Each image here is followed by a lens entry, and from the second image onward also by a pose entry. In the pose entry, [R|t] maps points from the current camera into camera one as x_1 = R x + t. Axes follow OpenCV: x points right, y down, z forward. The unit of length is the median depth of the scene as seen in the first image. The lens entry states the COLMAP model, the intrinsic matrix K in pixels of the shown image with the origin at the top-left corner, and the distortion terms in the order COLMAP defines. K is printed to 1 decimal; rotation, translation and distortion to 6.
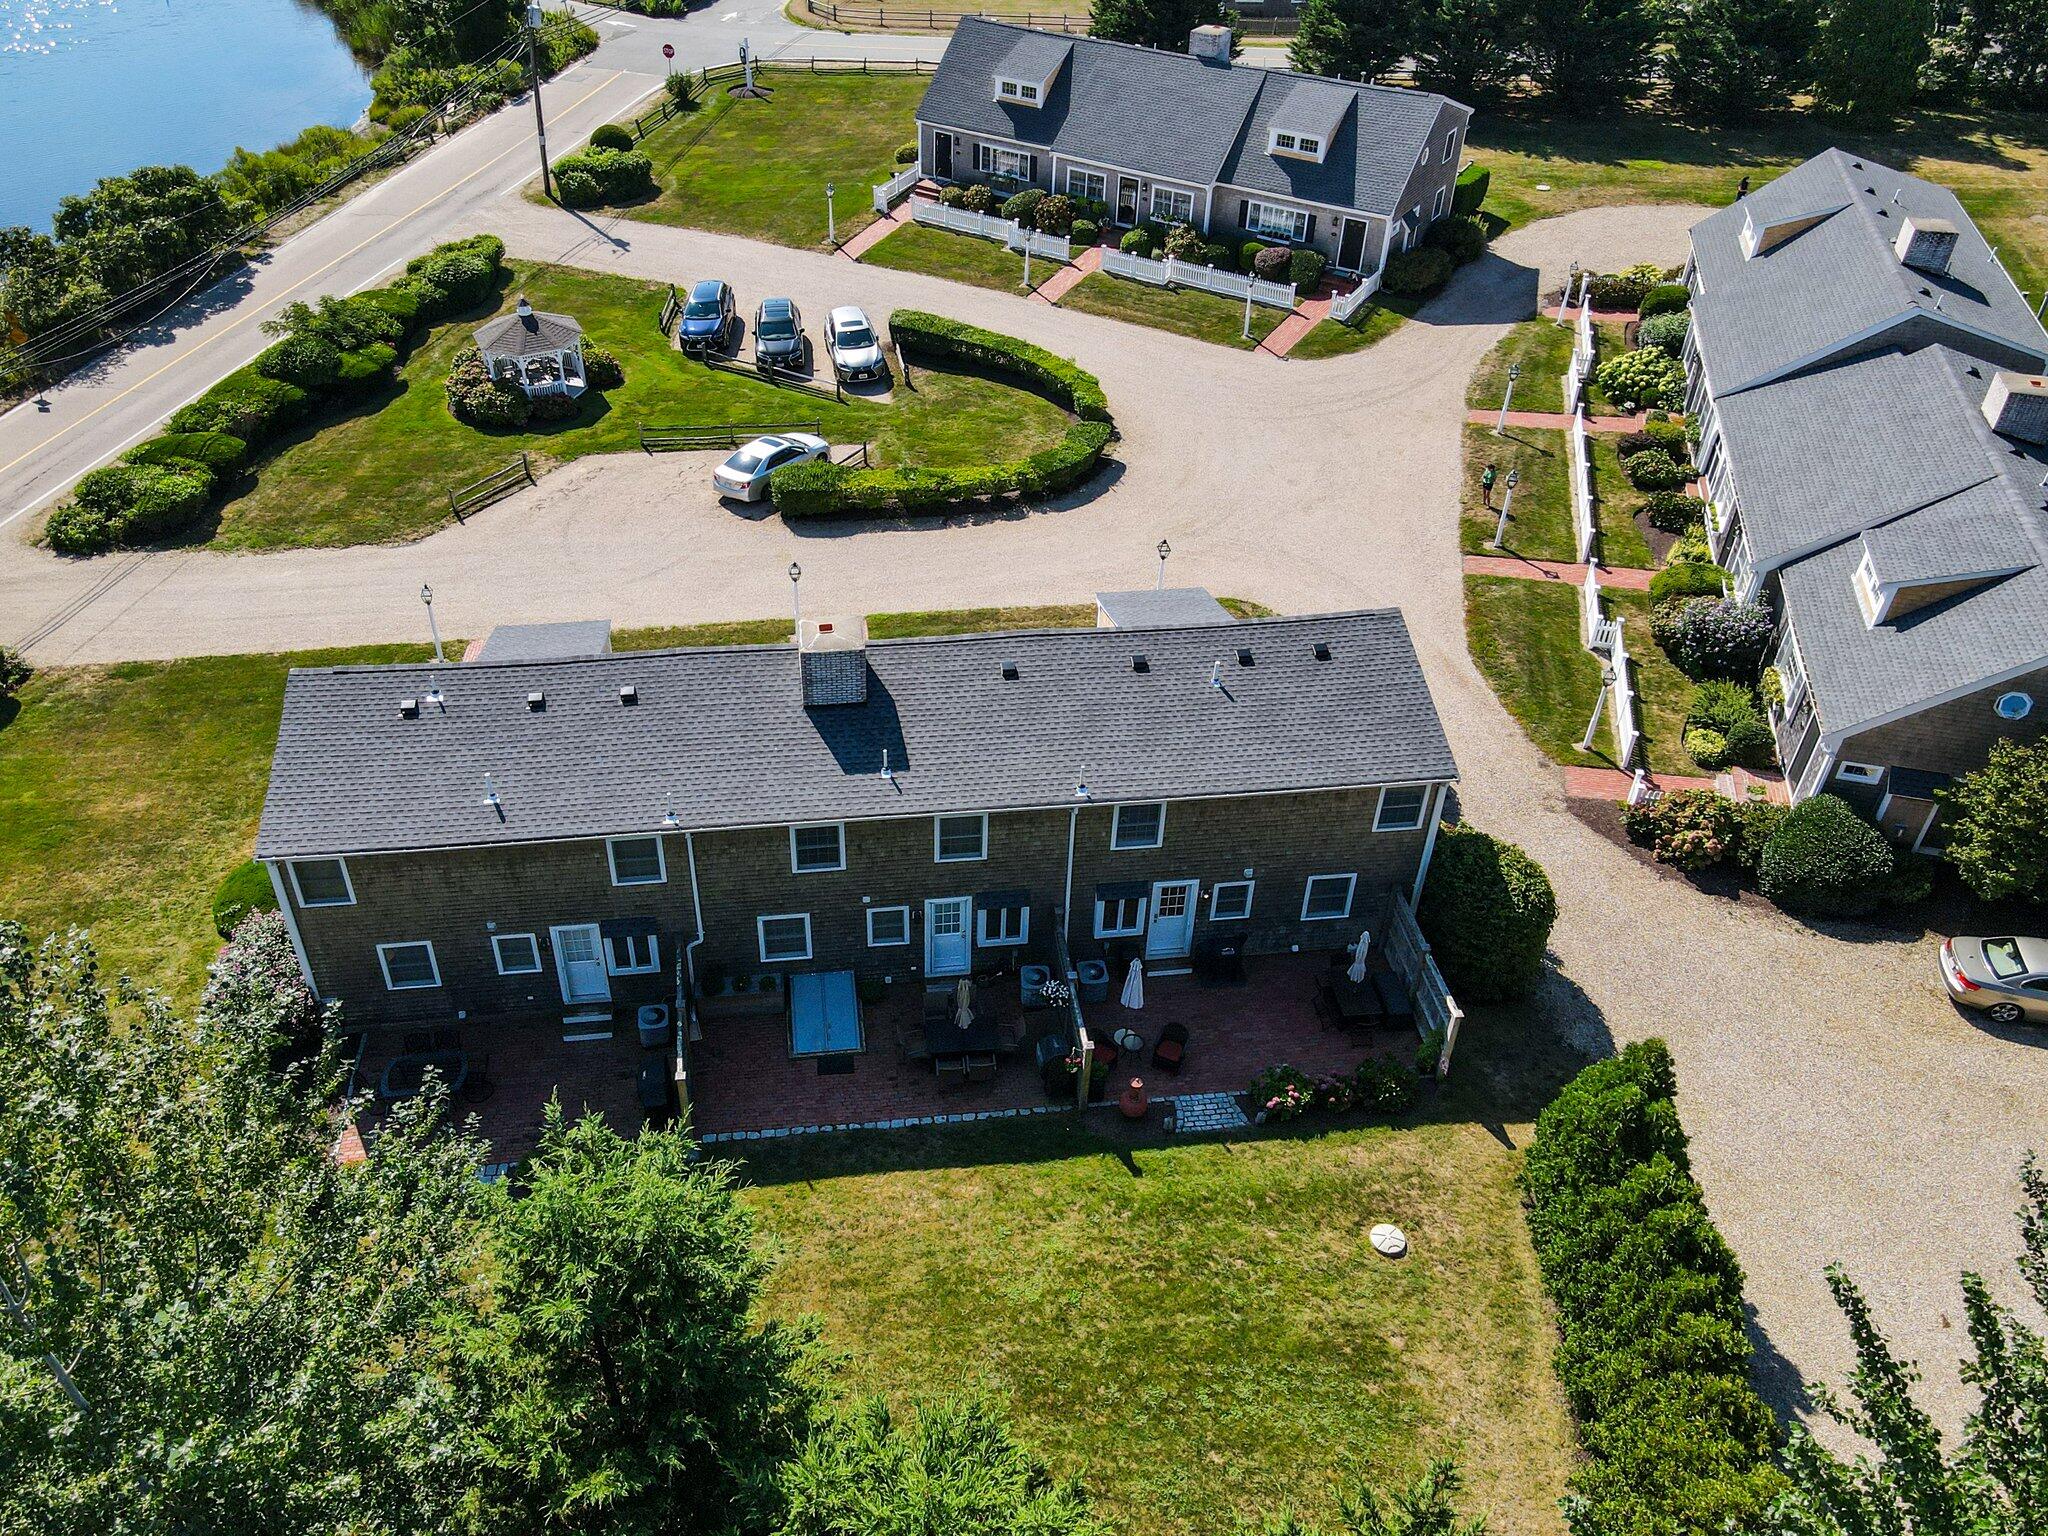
lens RADIAL K [[1568.0, 0, 958.7], [0, 1568.0, 740.7], [0, 0, 1]] dist [-0.004671, 0.068227]
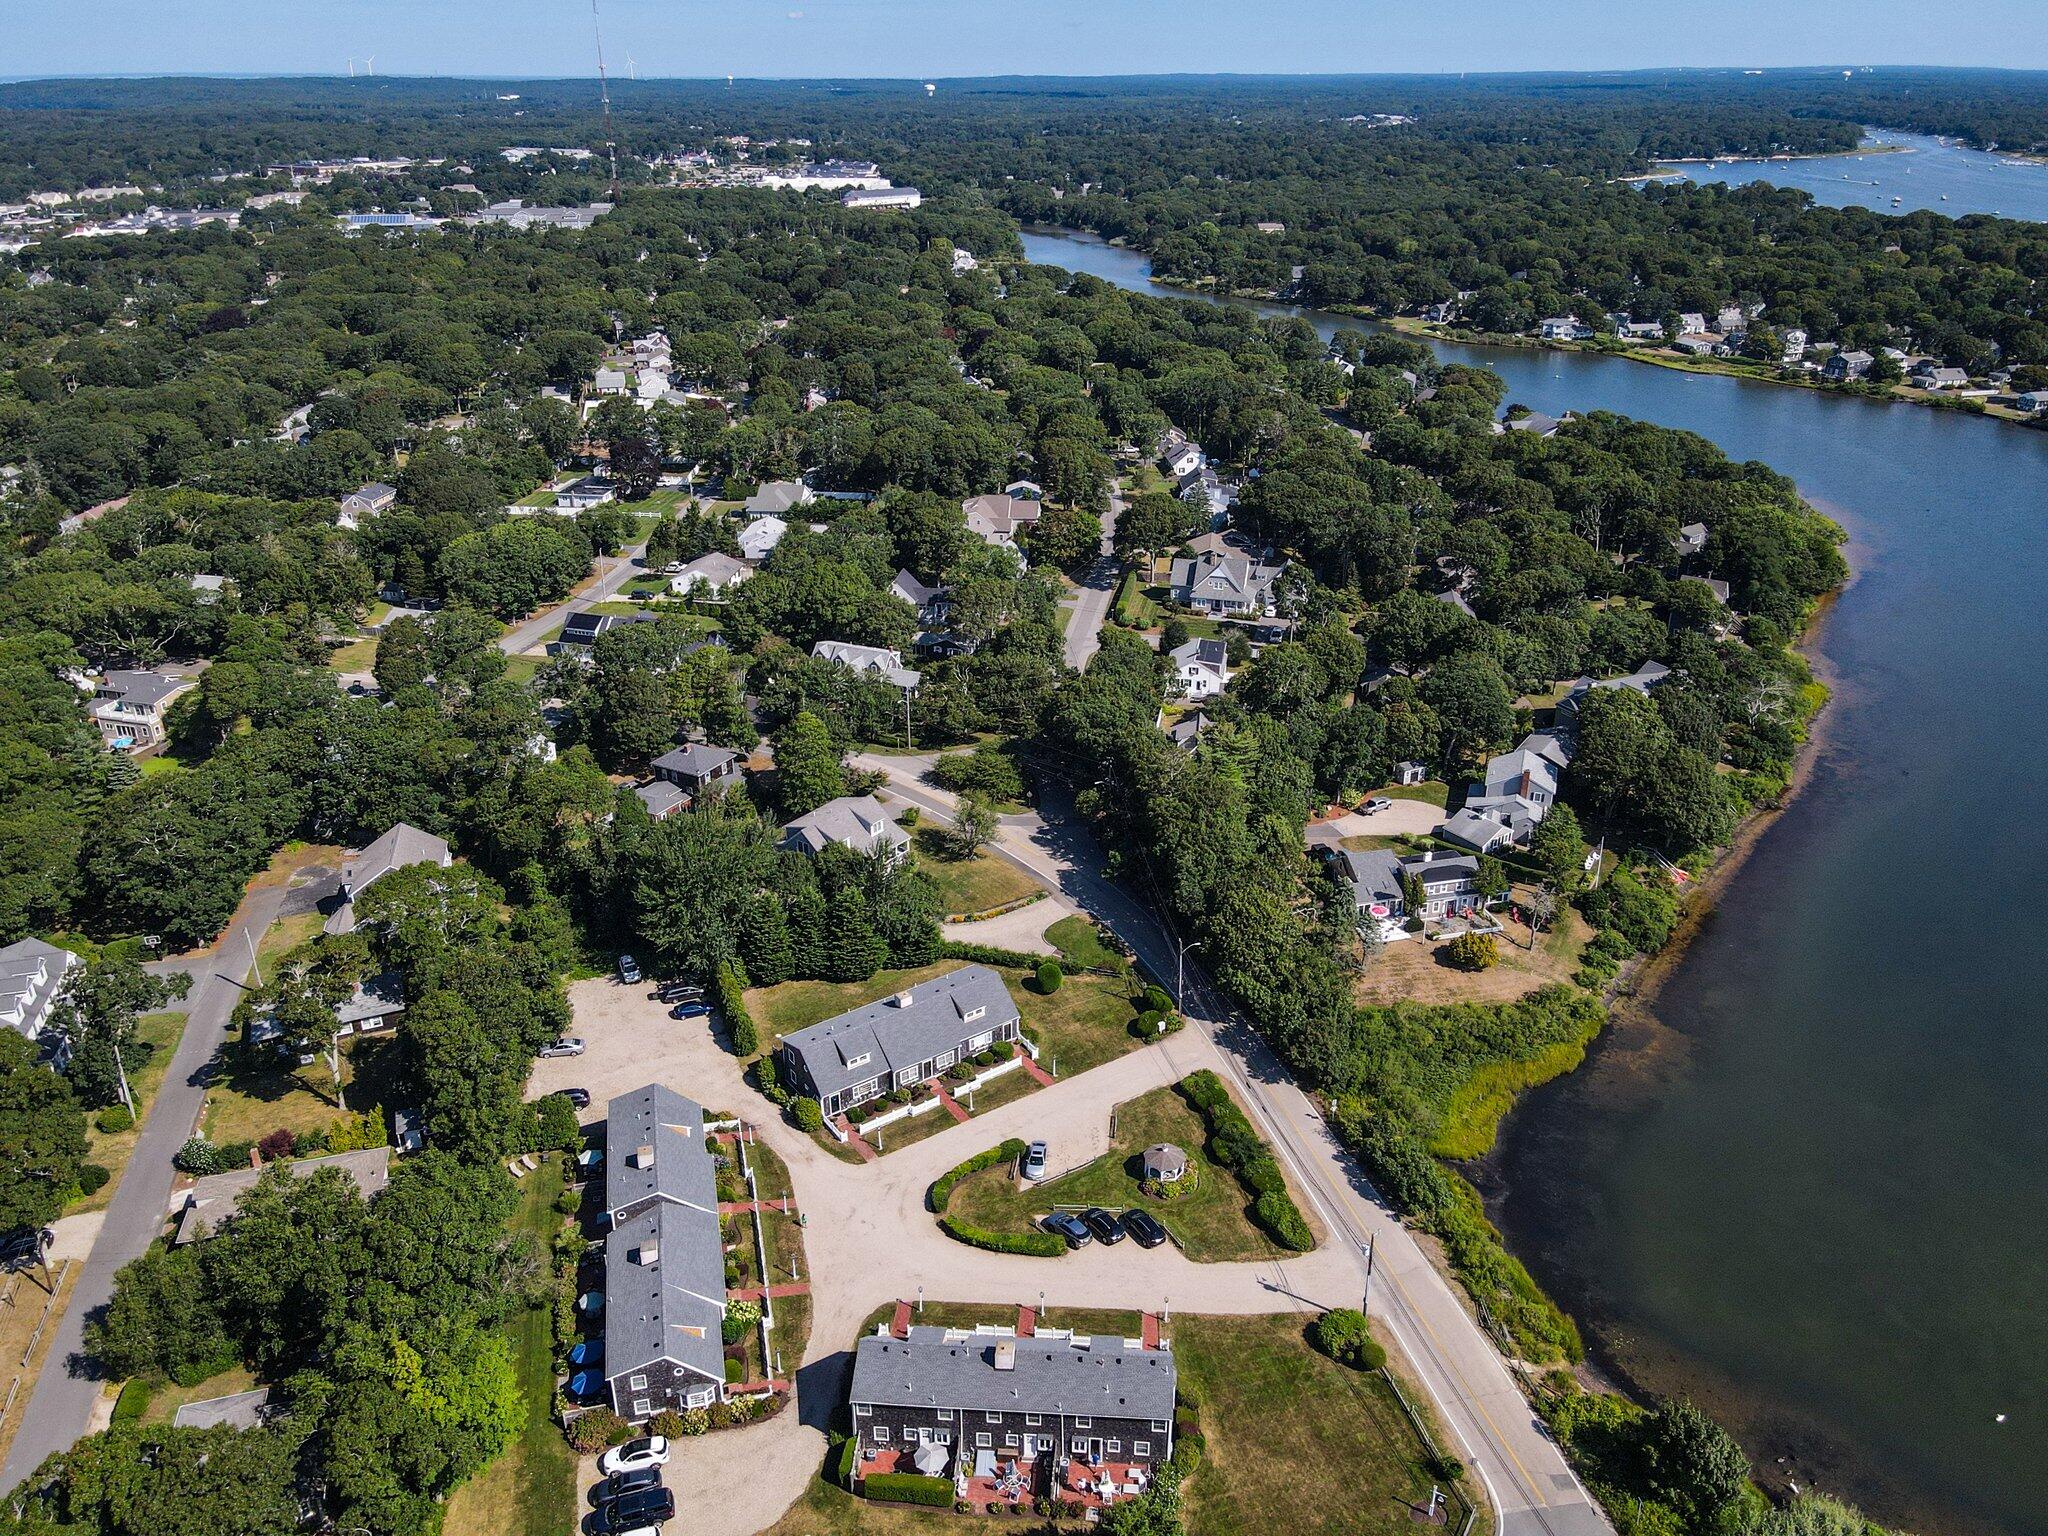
lens RADIAL K [[1478.5, 0, 1036.5], [0, 1478.5, 772.0], [0, 0, 1]] dist [-0.008573, 0.074169]
pose [[-0.867581, 0.199492, -0.455529, 0.924639], [-0.310995, 0.497139, 0.810021, -2.599565], [0.388054, 0.844426, -0.369267, 1.362005]]
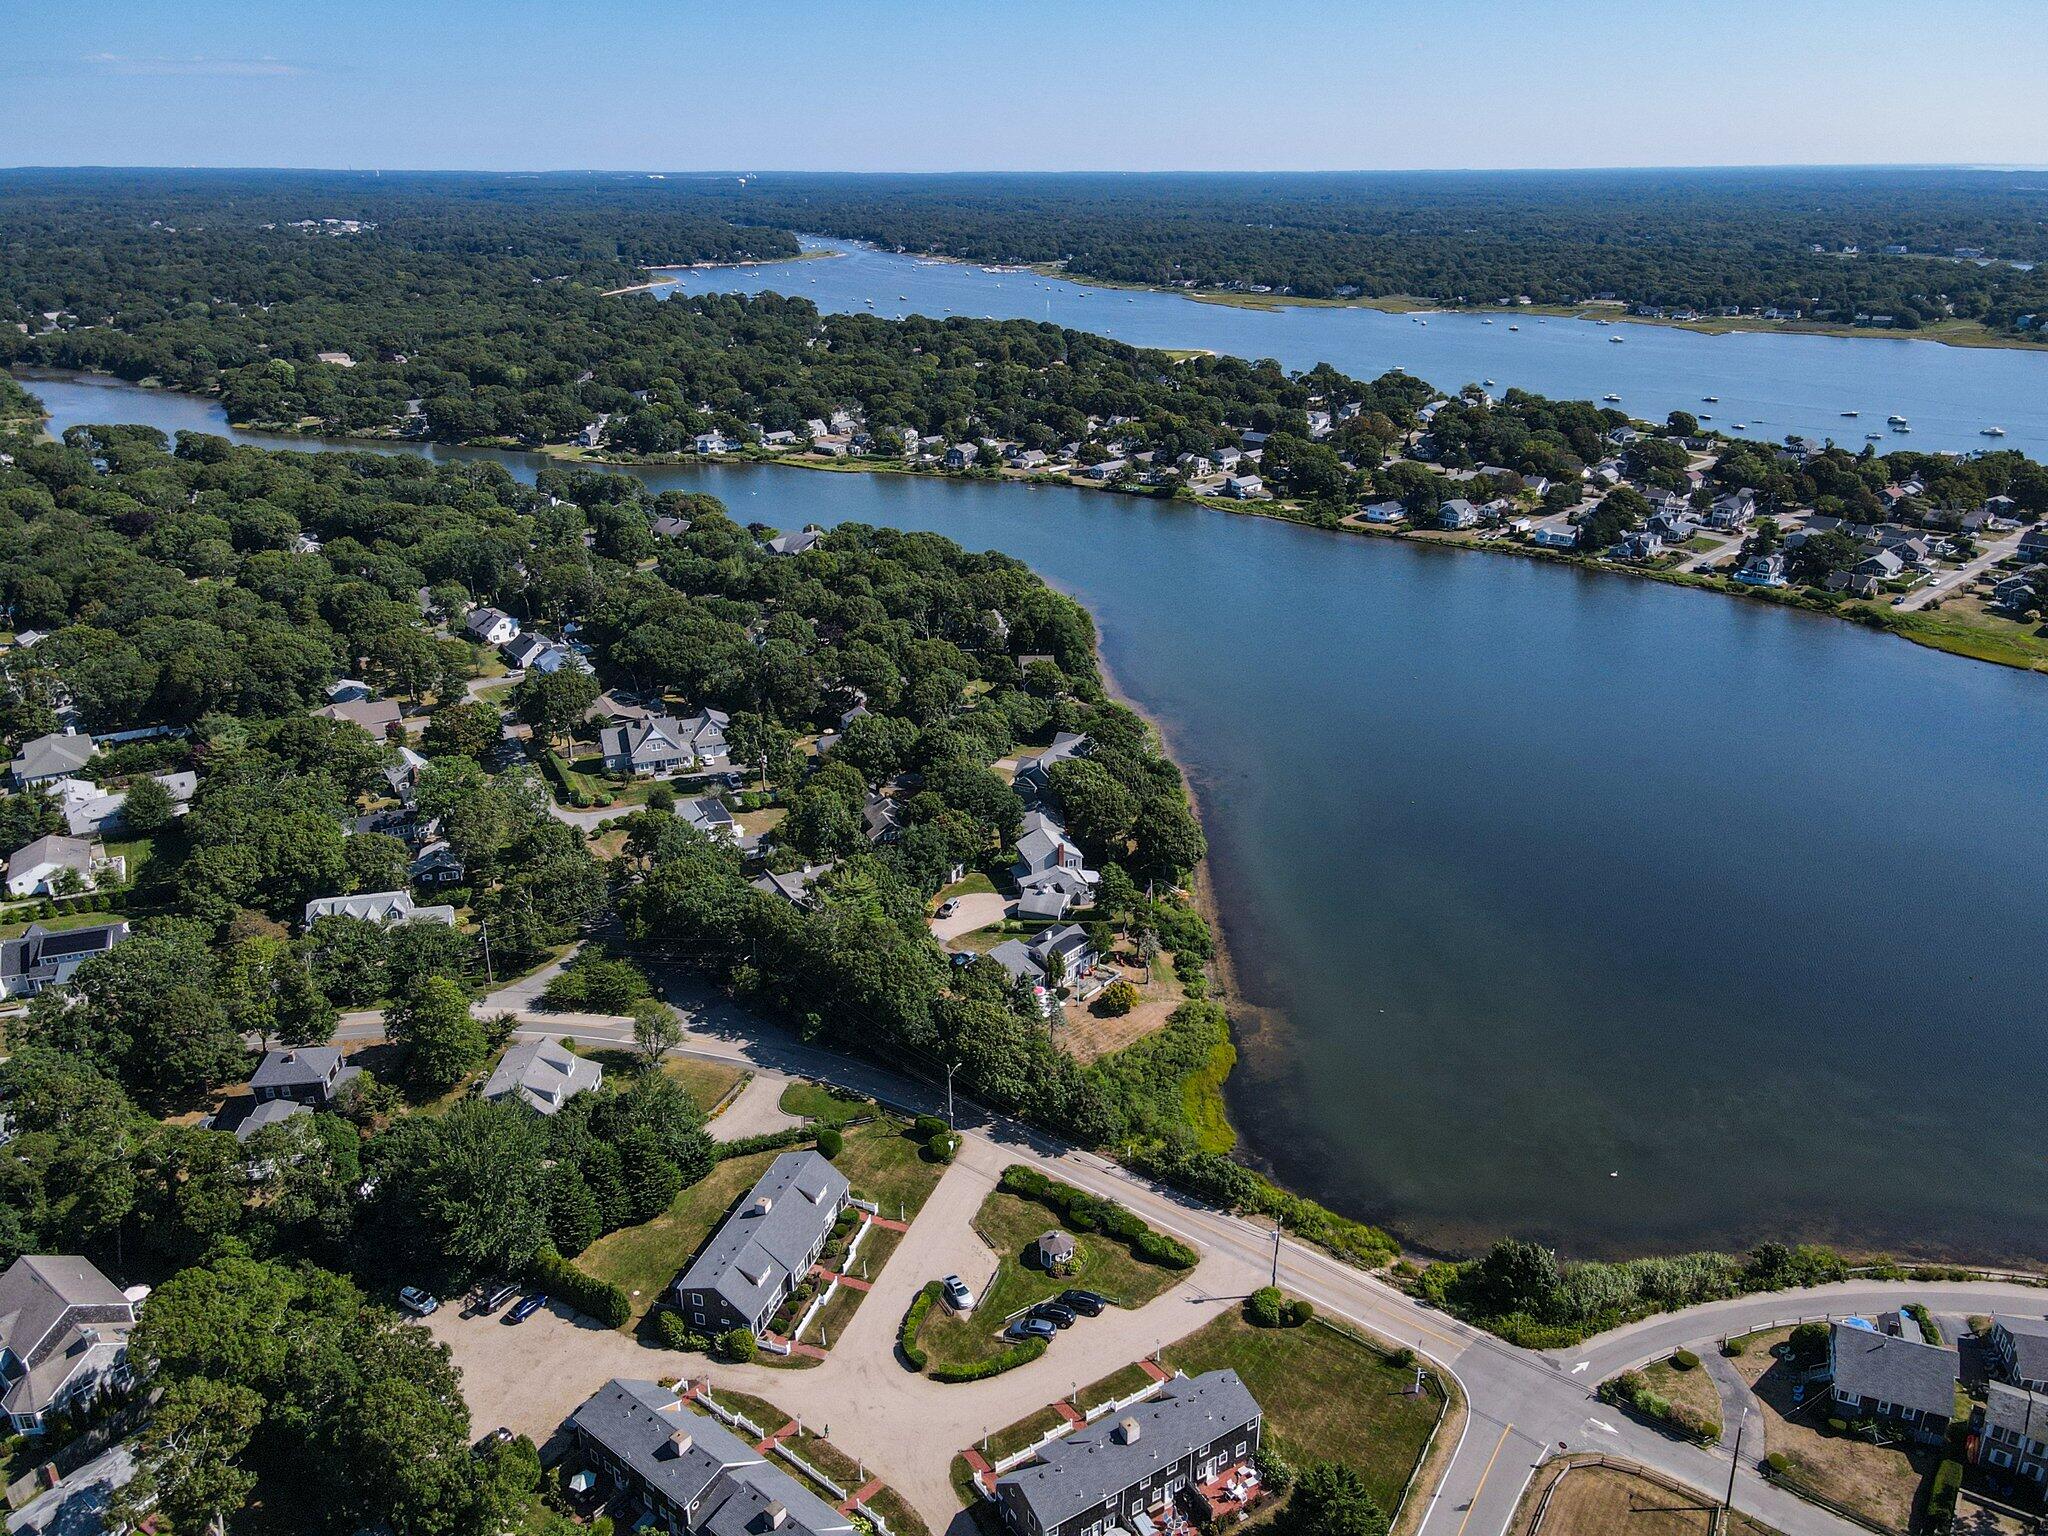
lens RADIAL K [[1497.4, 0, 1029.6], [0, 1497.4, 769.5], [0, 0, 1]] dist [-0.001699, 0.057638]
pose [[-0.403287, 0.326314, -0.854914, 1.988754], [-0.558633, 0.652169, 0.512450, -2.404955], [0.724768, 0.684248, -0.080722, 0.622723]]
